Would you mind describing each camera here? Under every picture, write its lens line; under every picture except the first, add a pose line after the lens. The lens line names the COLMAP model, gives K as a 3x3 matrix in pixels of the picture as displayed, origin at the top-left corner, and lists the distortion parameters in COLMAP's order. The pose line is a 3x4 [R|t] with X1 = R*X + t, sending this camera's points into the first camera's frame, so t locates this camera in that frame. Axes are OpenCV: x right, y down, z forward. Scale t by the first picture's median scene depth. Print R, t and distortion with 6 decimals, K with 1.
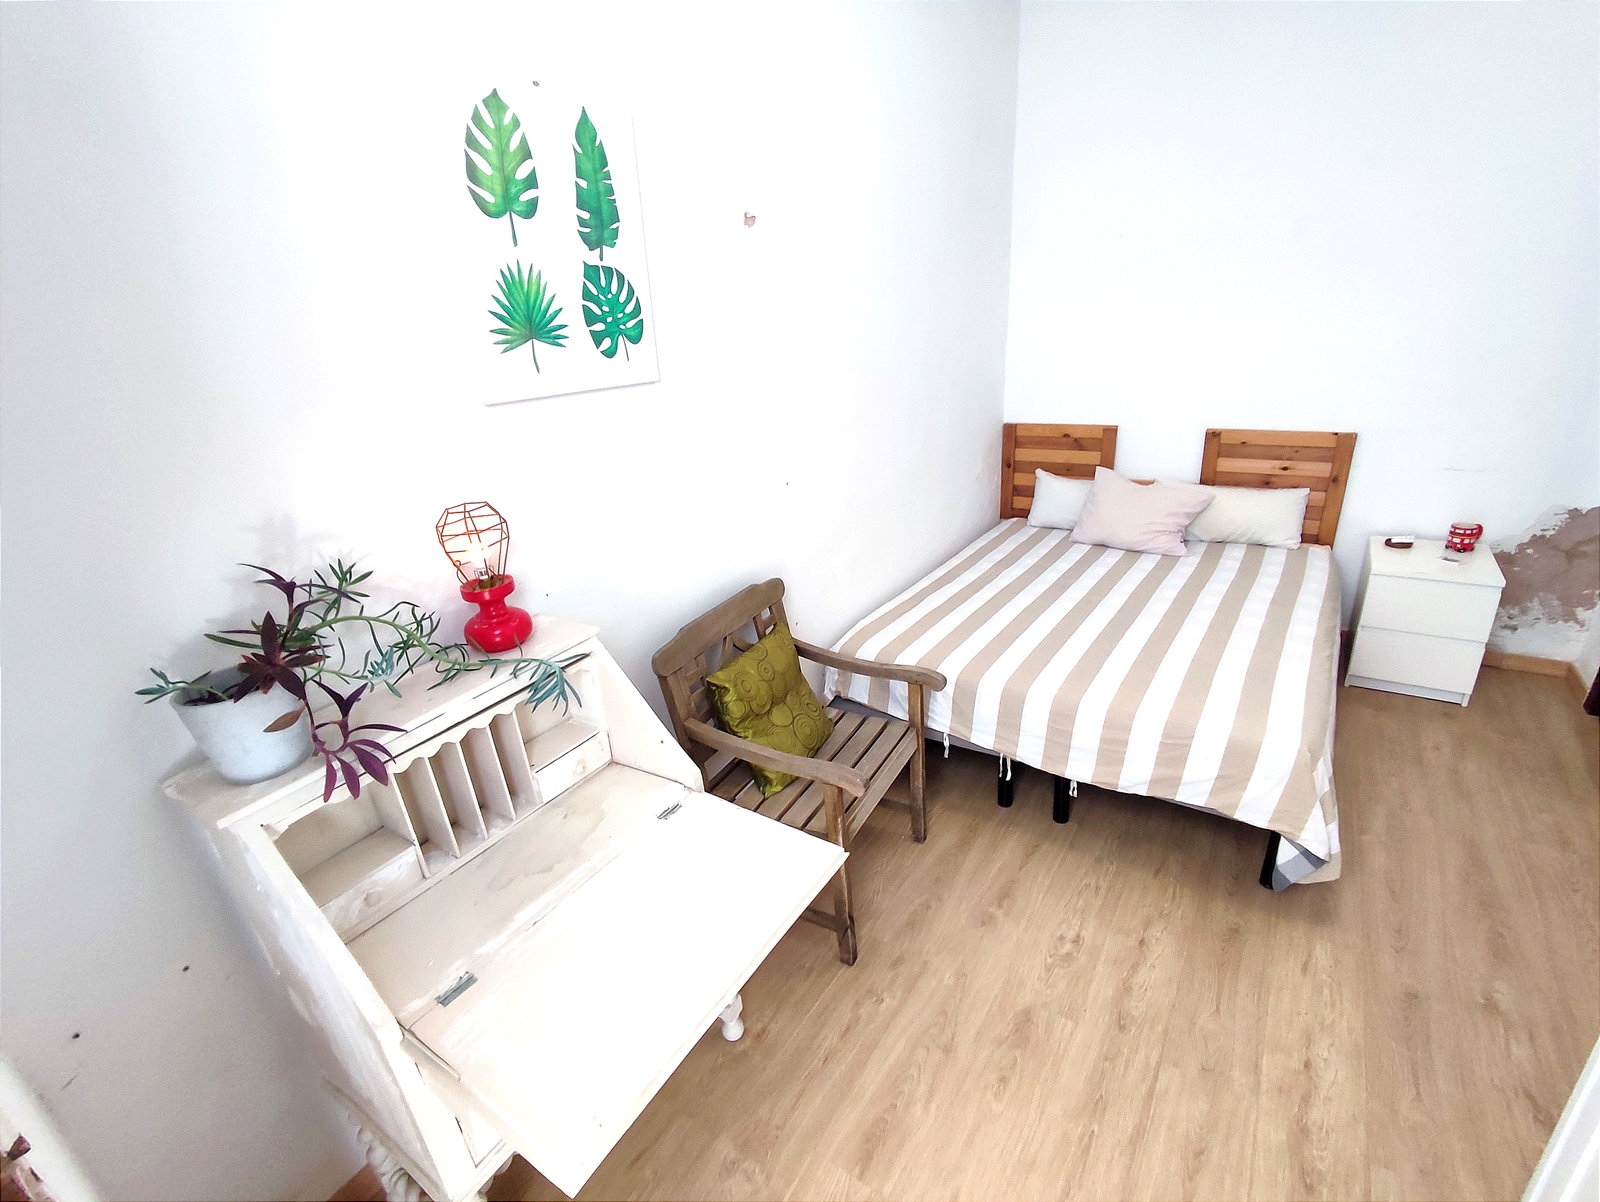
lens RADIAL K [[752.3, 0, 801.9], [0, 752.3, 610.3], [0, 0, 1]] dist [0.002810, -0.001995]
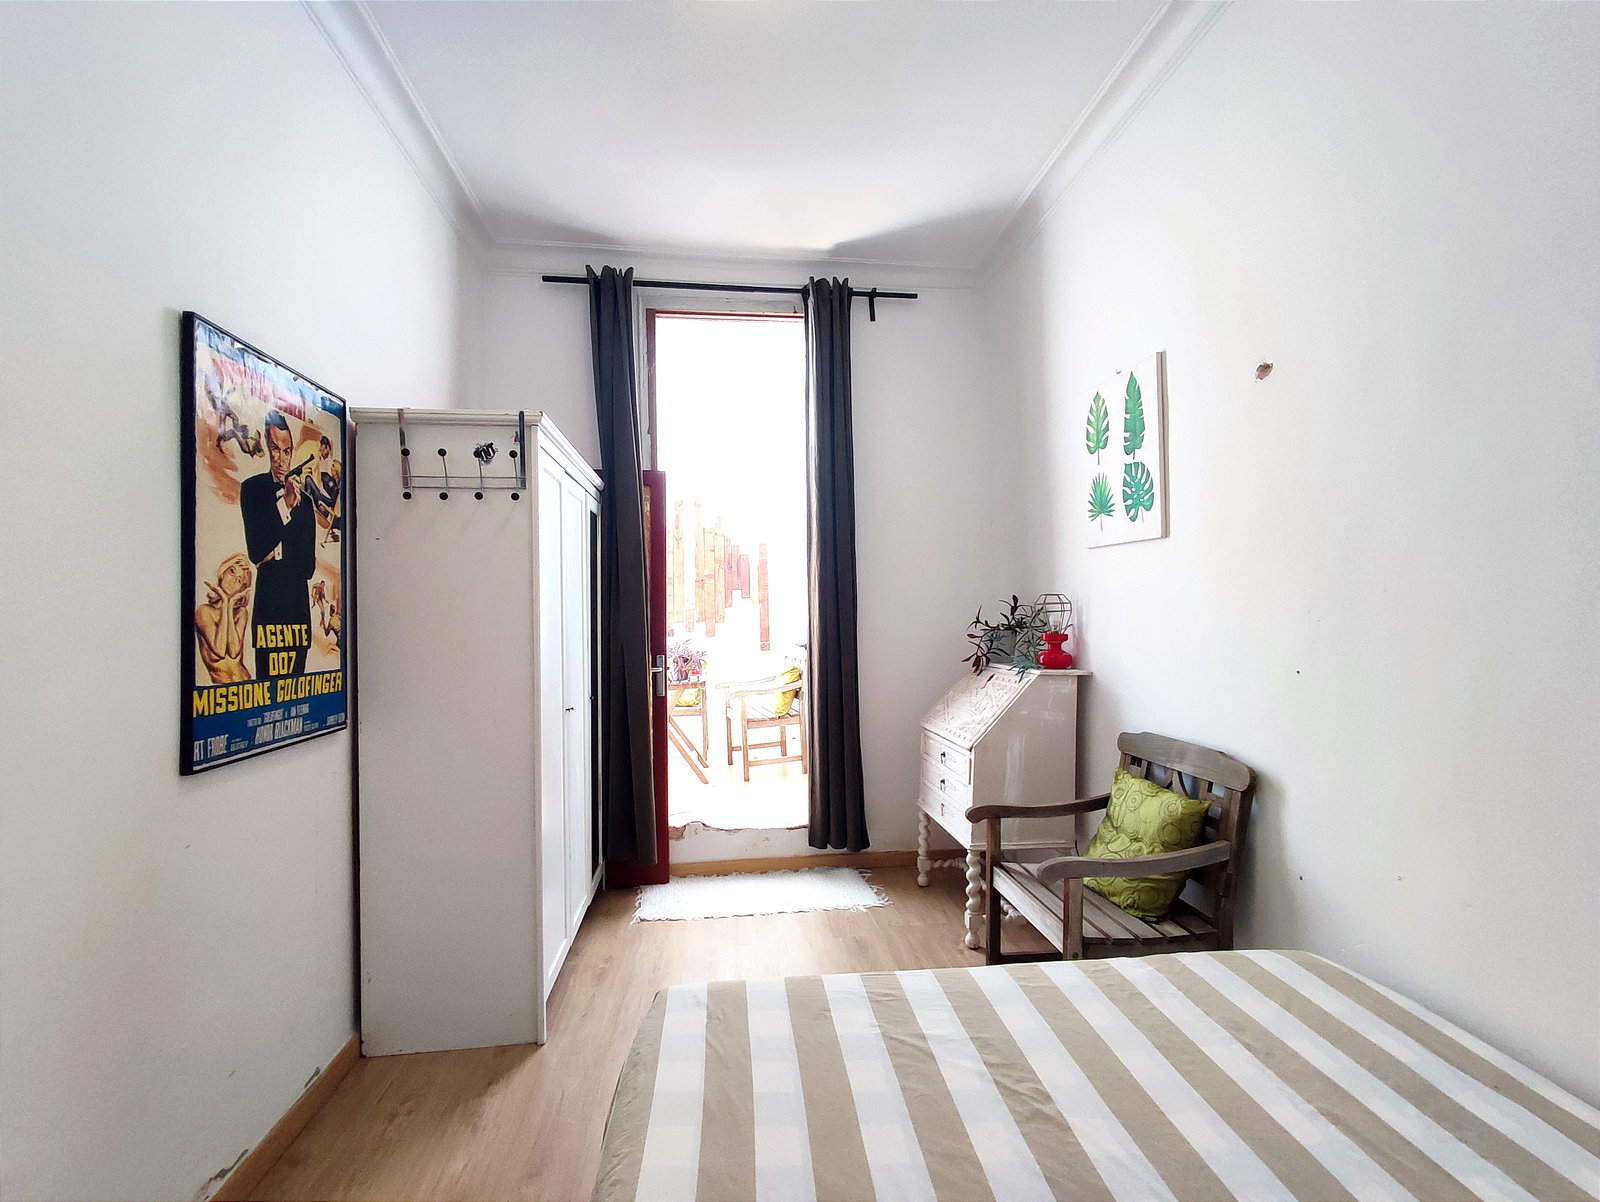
lens RADIAL K [[752.3, 0, 830.3], [0, 752.3, 612.0], [0, 0, 1]] dist [0.002810, -0.001995]
pose [[-0.741507, 0.068555, -0.667434, 1.136312], [-0.200605, 0.926610, 0.318043, -0.512957], [0.640255, 0.369721, -0.673335, 1.648802]]
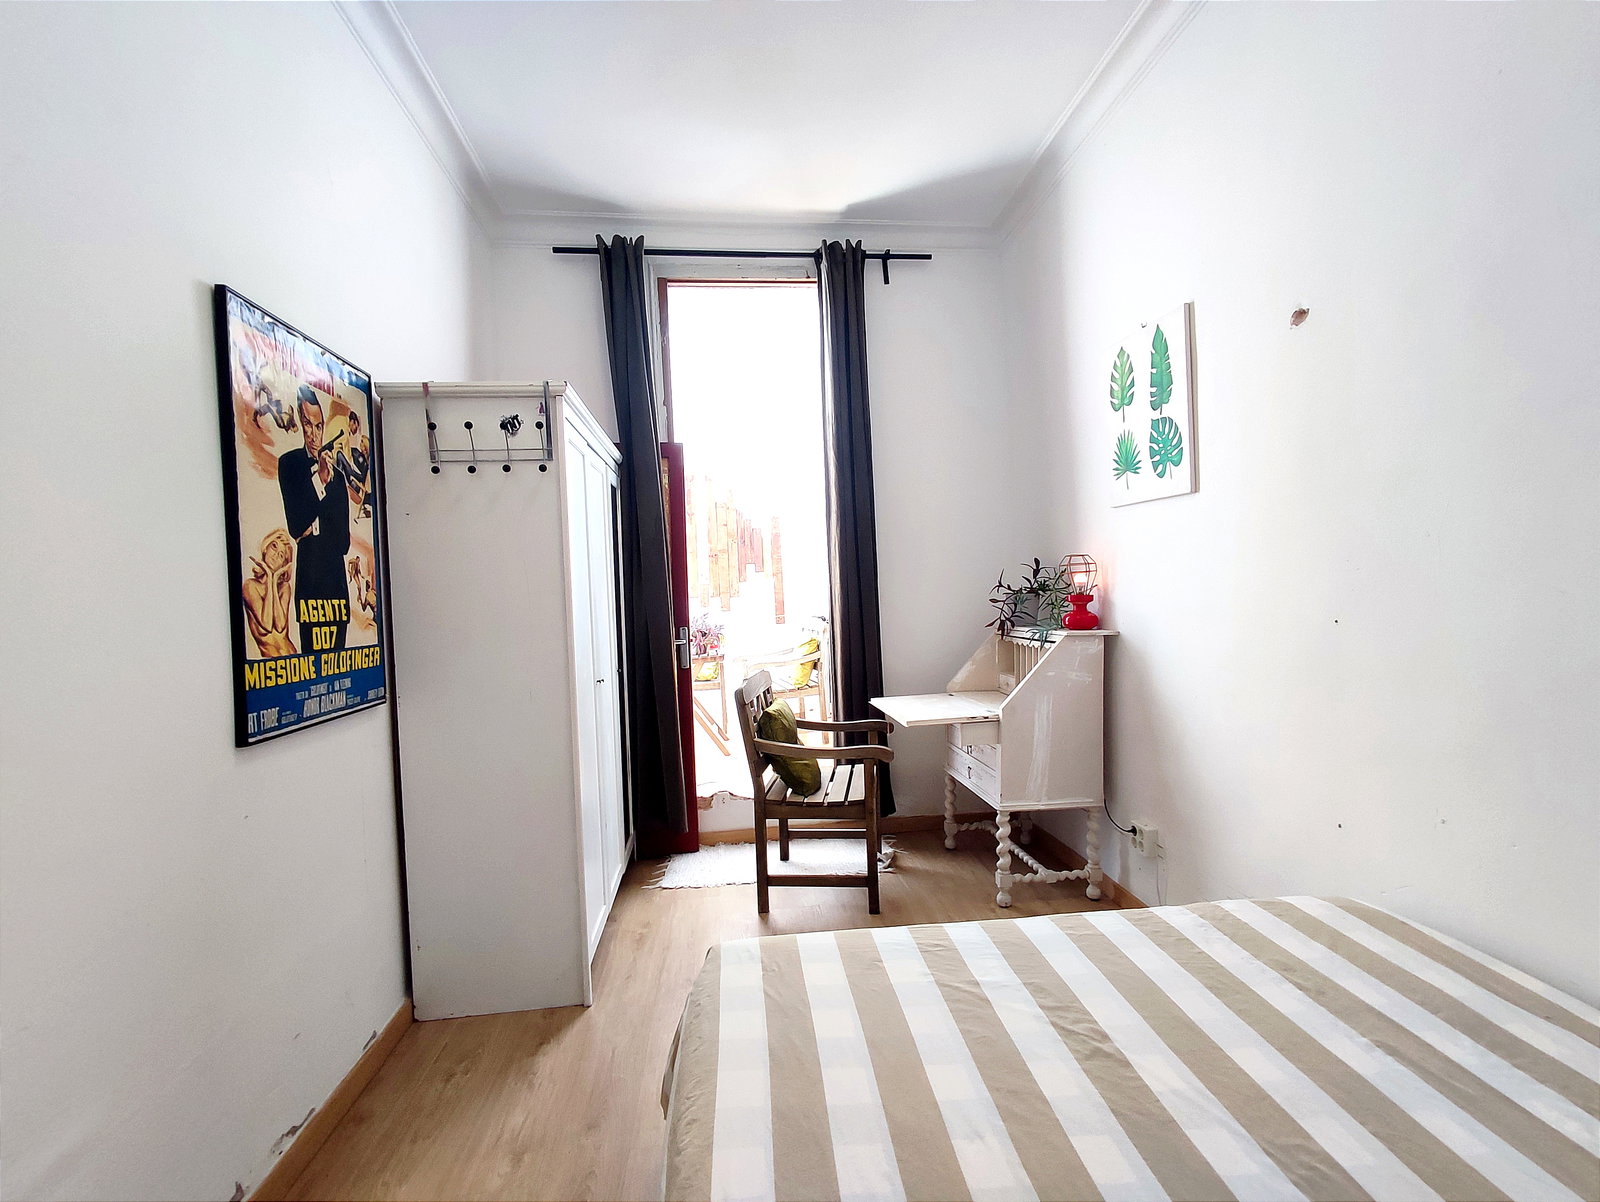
lens RADIAL K [[752.3, 0, 830.7], [0, 752.3, 612.8], [0, 0, 1]] dist [0.002810, -0.001995]
pose [[-0.745581, 0.110266, -0.657229, 1.167662], [-0.173618, 0.920019, 0.351313, -0.489061], [0.643401, 0.376039, -0.666805, 1.632101]]
